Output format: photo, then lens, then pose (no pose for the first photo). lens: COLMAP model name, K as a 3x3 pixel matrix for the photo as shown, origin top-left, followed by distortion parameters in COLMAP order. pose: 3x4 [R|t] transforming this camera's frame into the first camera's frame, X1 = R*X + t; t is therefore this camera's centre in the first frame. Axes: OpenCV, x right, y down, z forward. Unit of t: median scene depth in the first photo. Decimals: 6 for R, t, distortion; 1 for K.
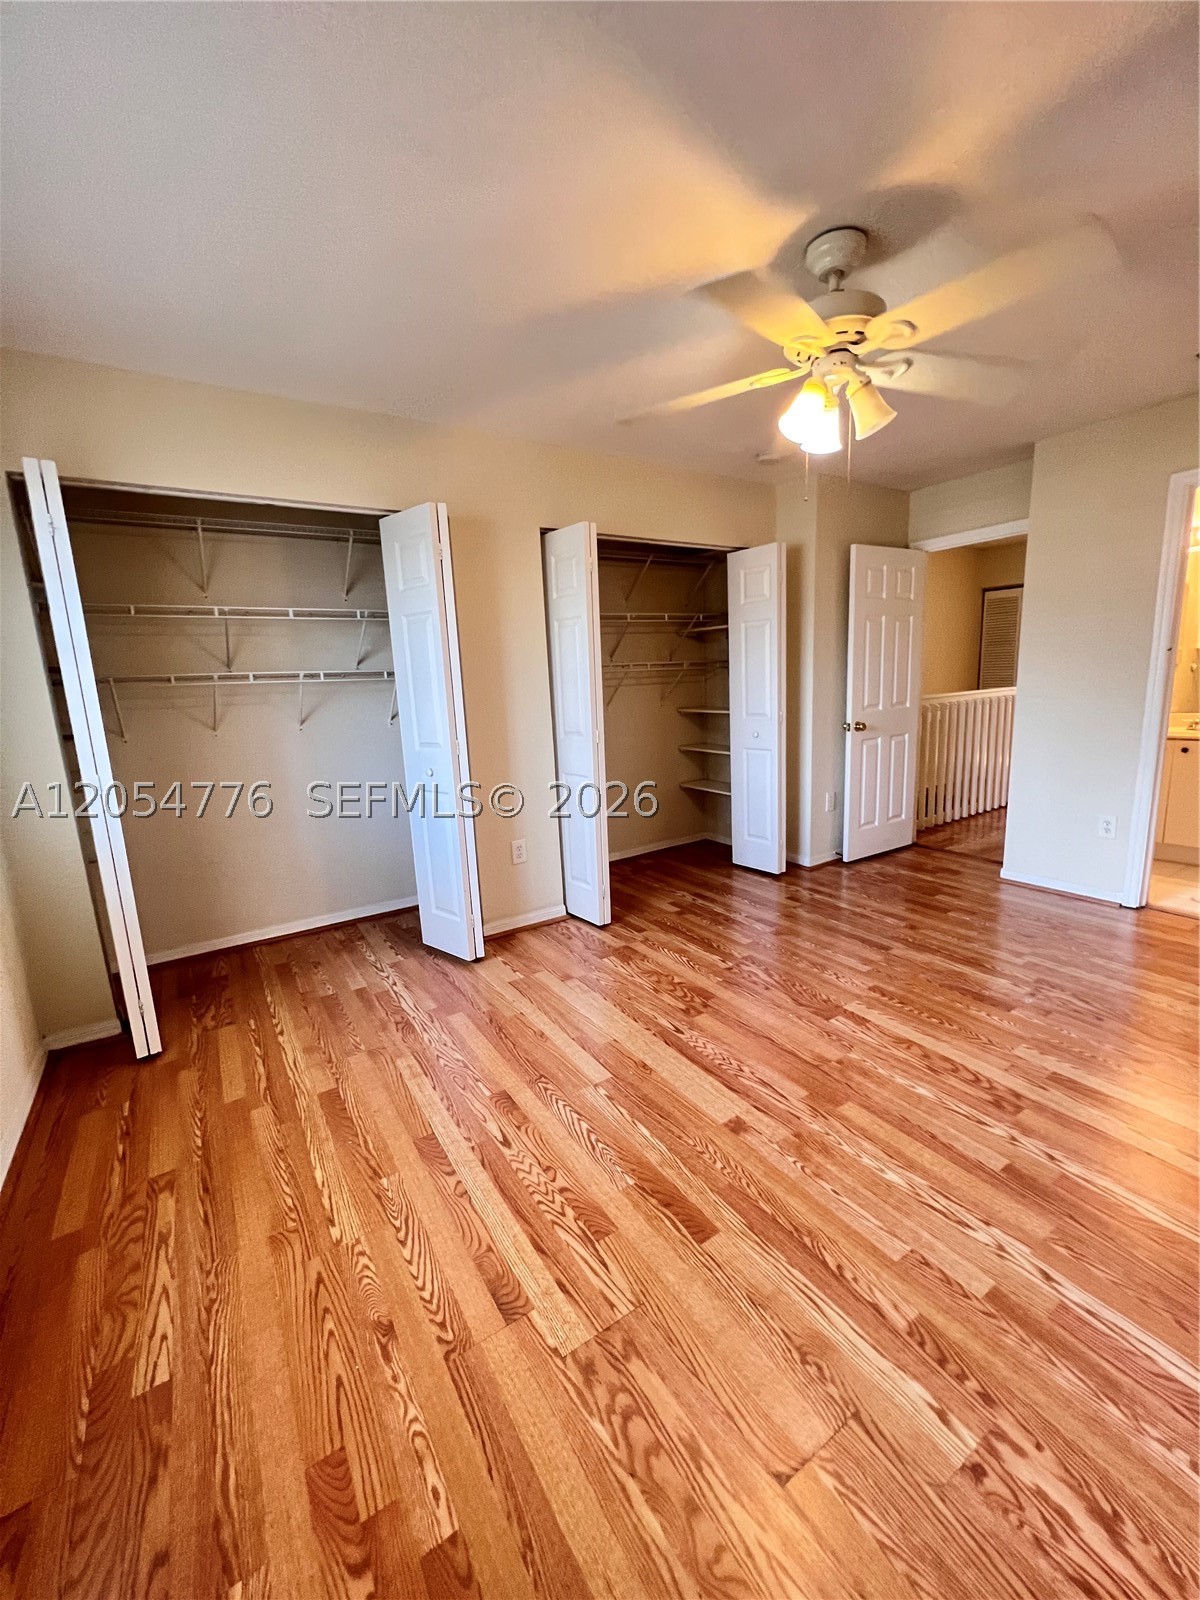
lens RADIAL K [[651.6, 0, 596.4], [0, 651.6, 805.4], [0, 0, 1]] dist [0.000172, 0.000108]
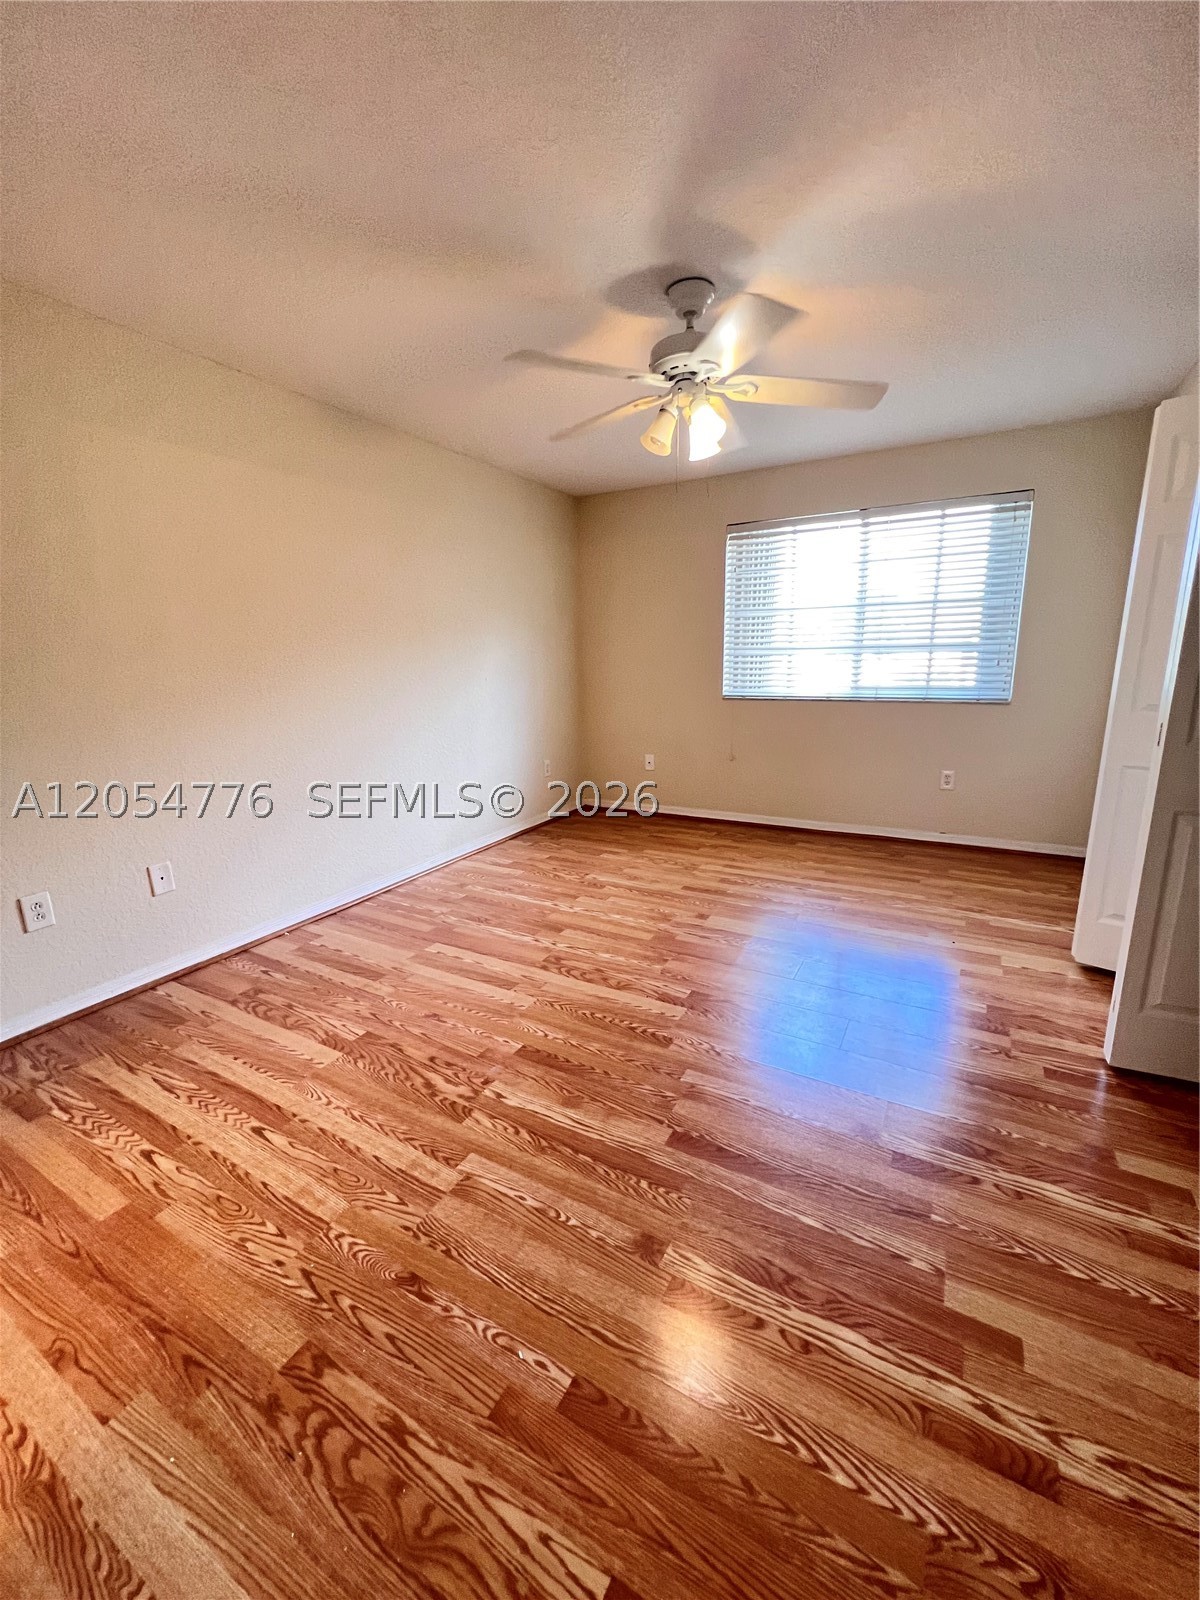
lens RADIAL K [[651.6, 0, 596.4], [0, 651.6, 805.4], [0, 0, 1]] dist [0.000172, 0.000108]
pose [[-0.887453, 0.159990, -0.432240, 1.012881], [-0.030271, 0.915561, 0.401038, -0.384990], [0.459904, 0.368986, -0.807674, 1.893253]]
